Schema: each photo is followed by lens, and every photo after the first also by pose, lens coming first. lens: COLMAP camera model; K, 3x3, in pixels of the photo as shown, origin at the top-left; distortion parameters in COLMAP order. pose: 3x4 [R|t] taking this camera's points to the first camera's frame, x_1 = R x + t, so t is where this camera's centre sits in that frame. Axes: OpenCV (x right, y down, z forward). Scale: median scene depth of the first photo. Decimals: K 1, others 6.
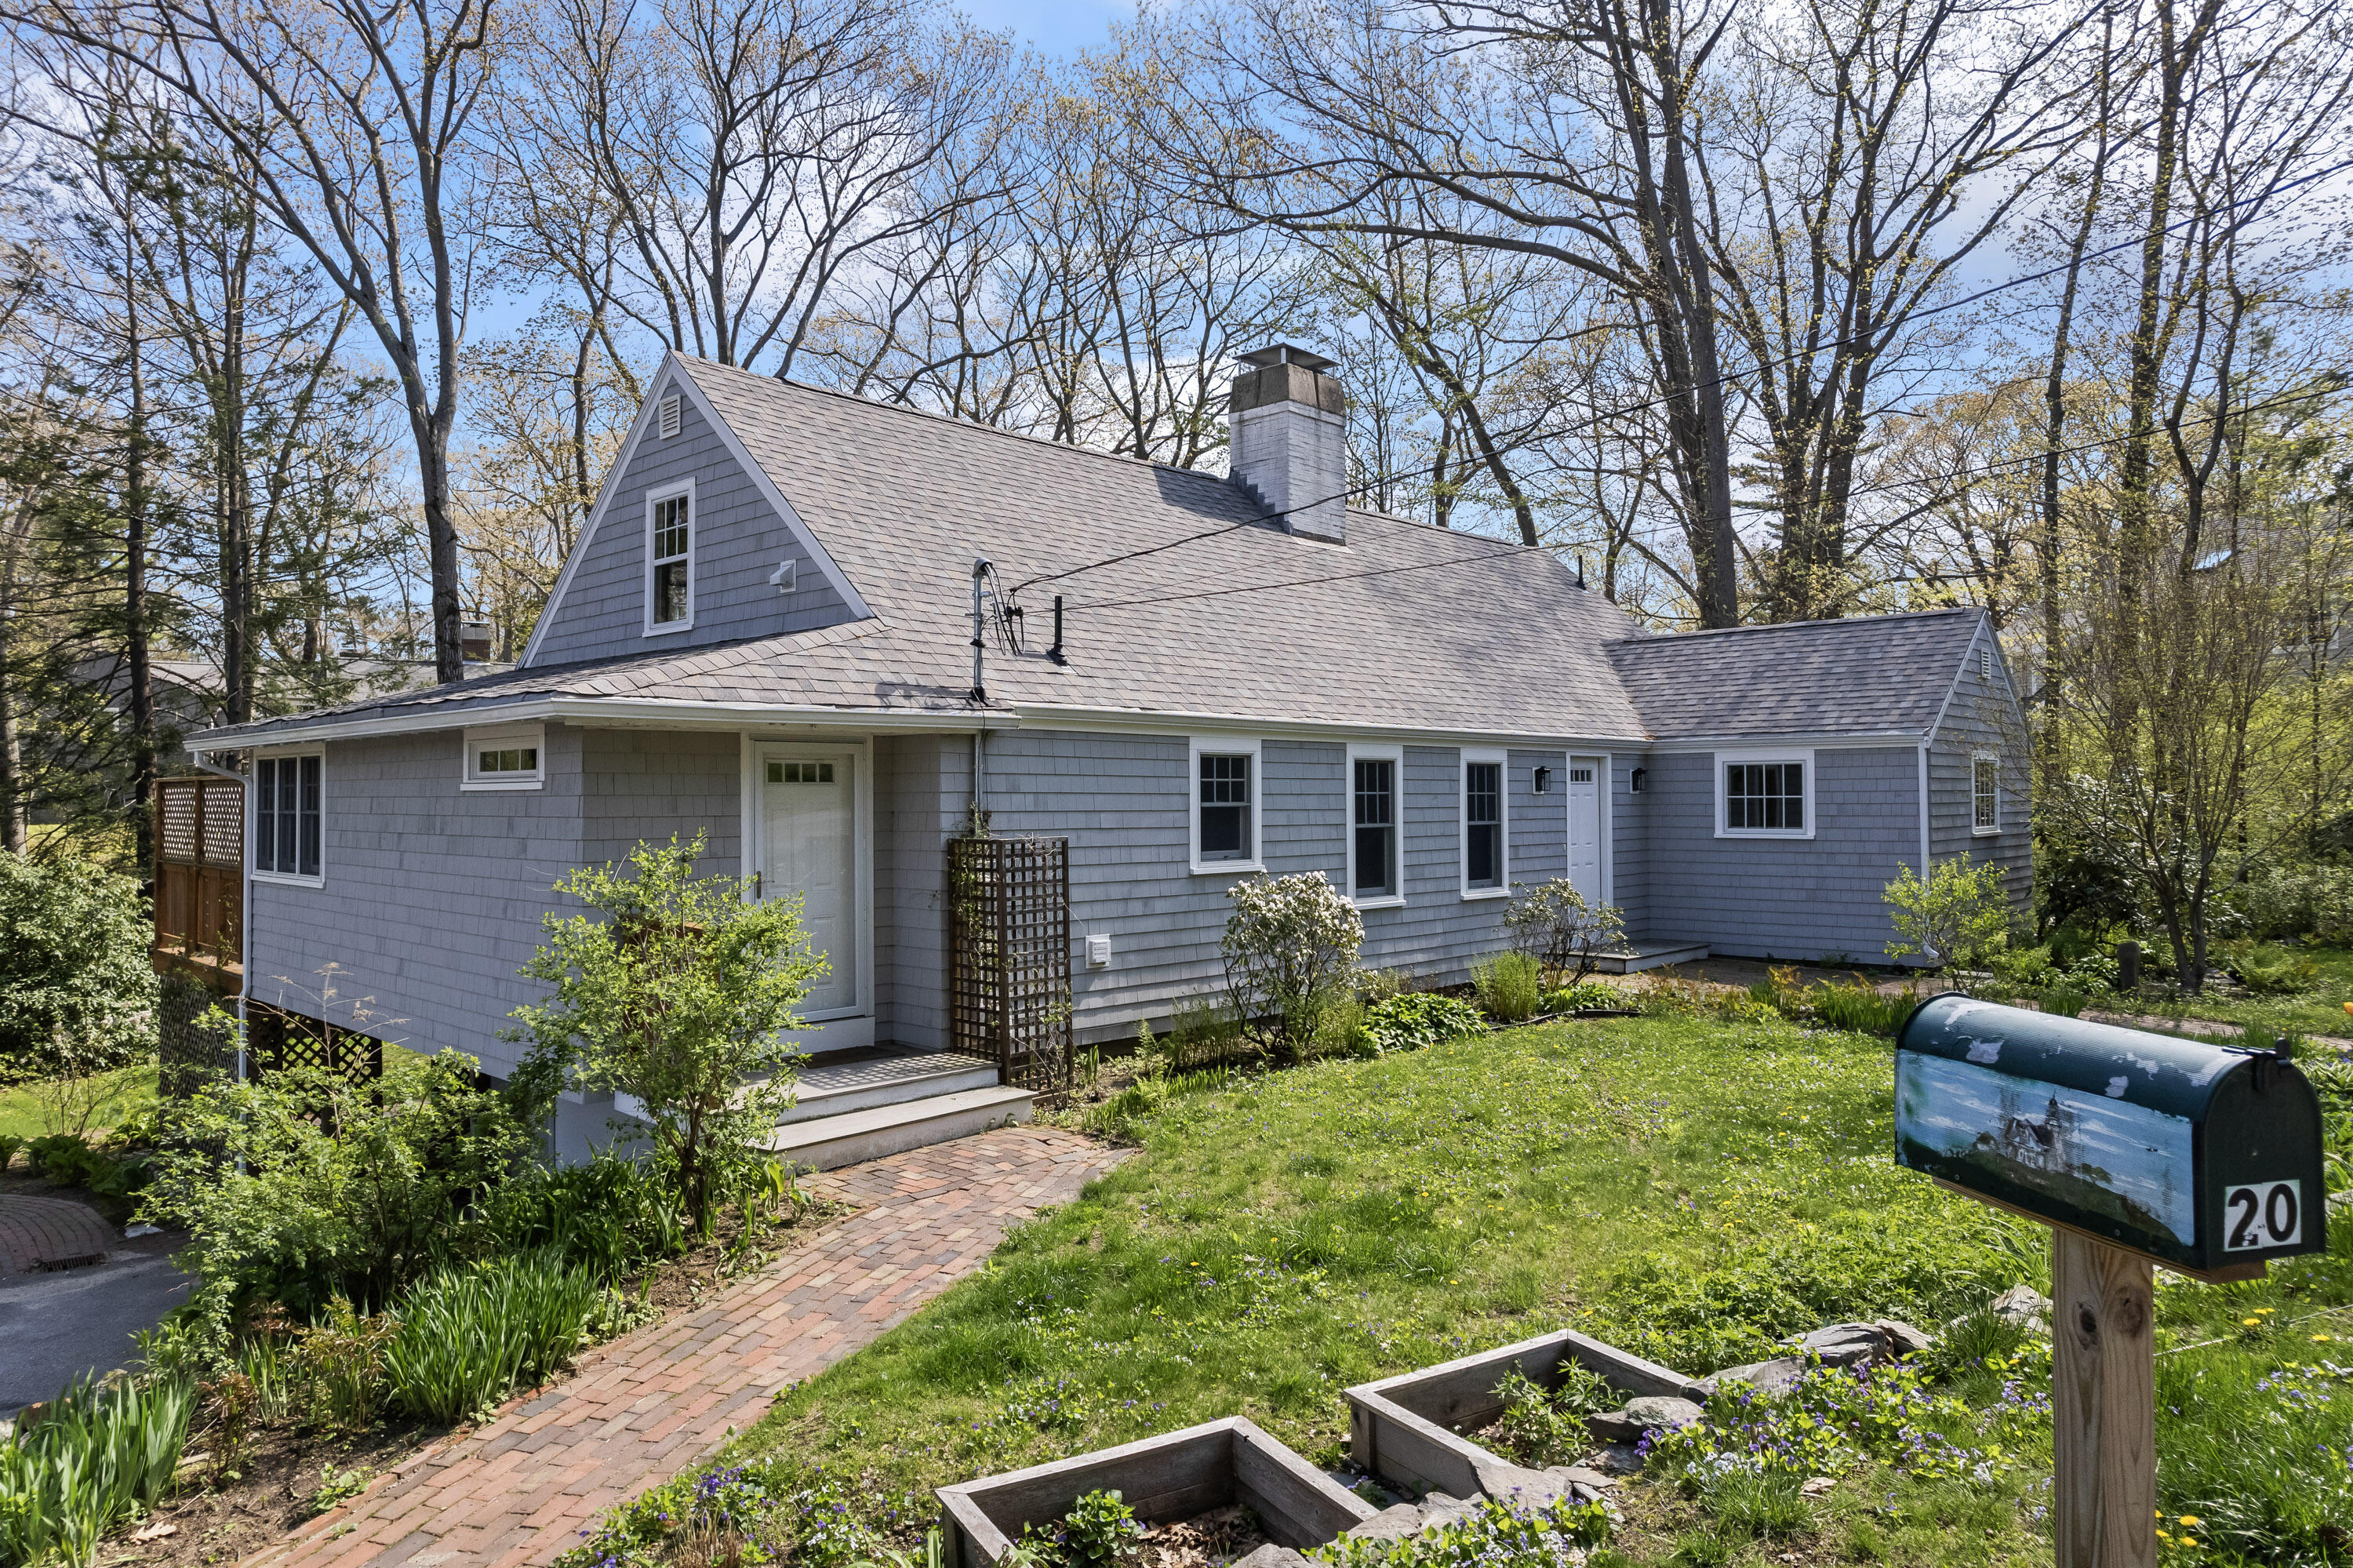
lens RADIAL K [[1525.2, 0, 1168.9], [0, 1525.2, 782.0], [0, 0, 1]] dist [-0.065867, 0.060717]
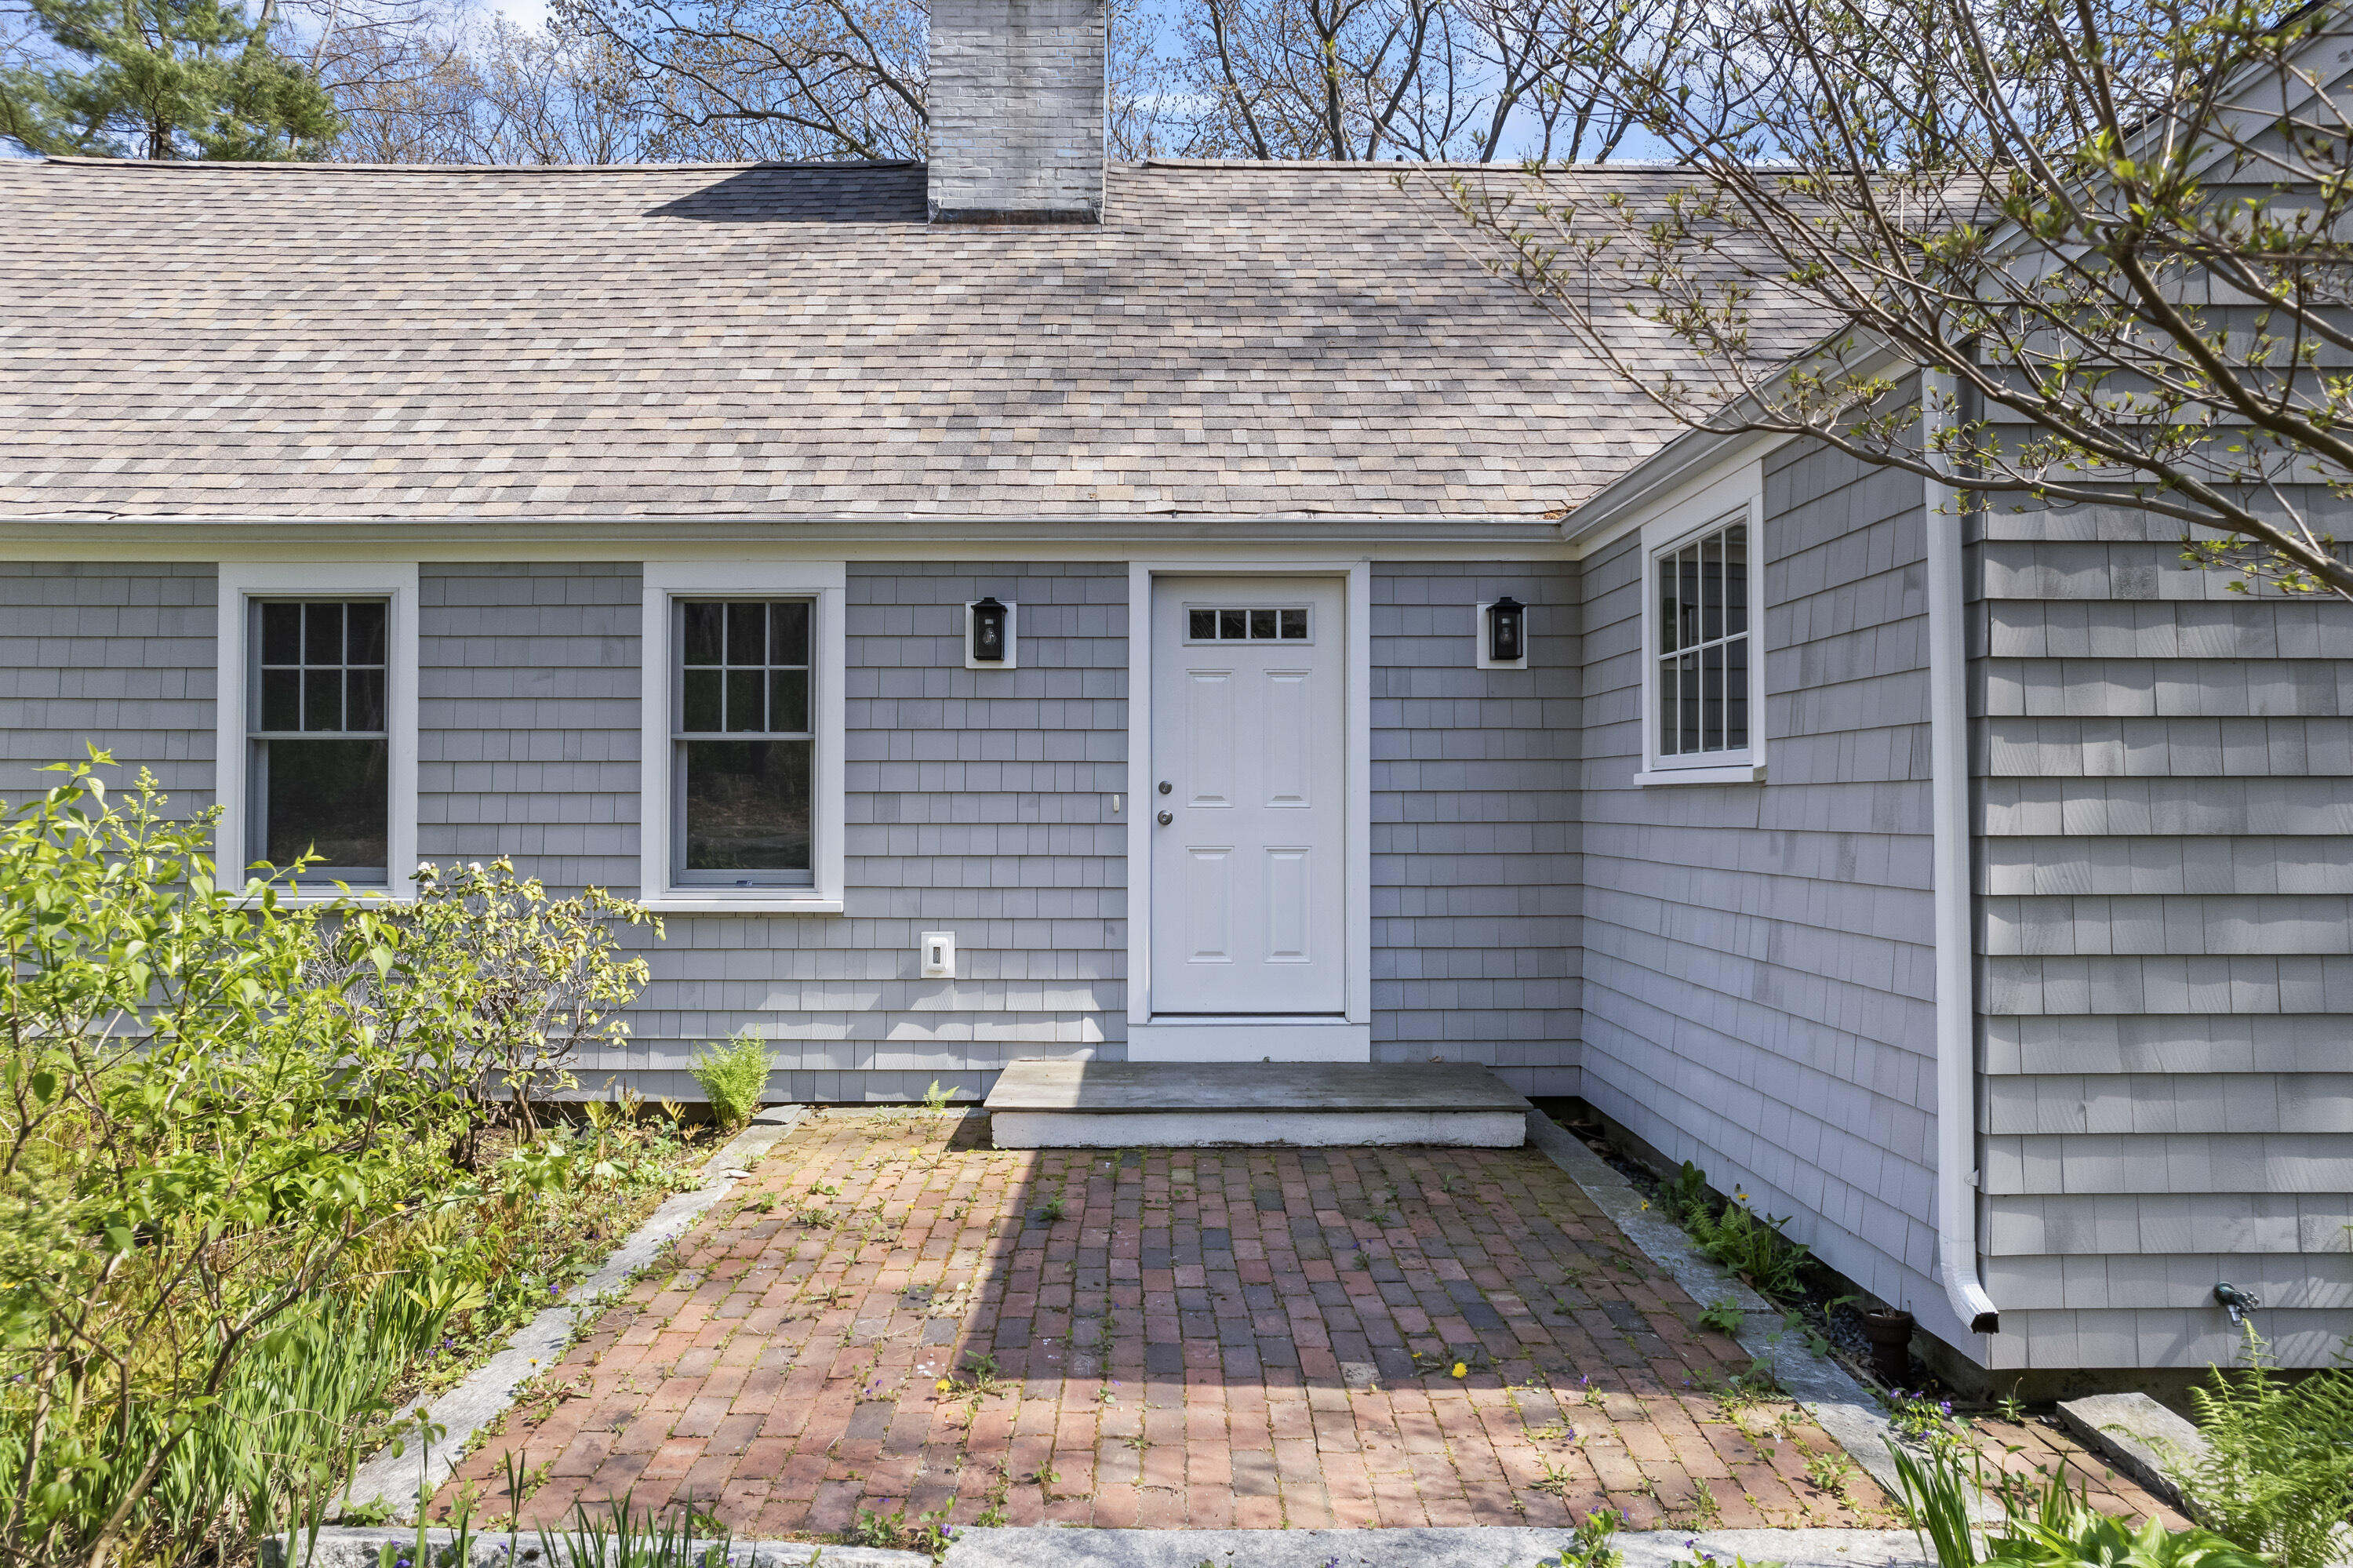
lens RADIAL K [[1543.5, 0, 1168.7], [0, 1543.5, 795.9], [0, 0, 1]] dist [-0.045386, 0.000000]
pose [[0.696013, 0.001340, -0.718028, 0.645126], [0.005542, 0.999958, 0.007238, 0.044889], [0.718007, -0.009016, 0.695977, 0.845545]]
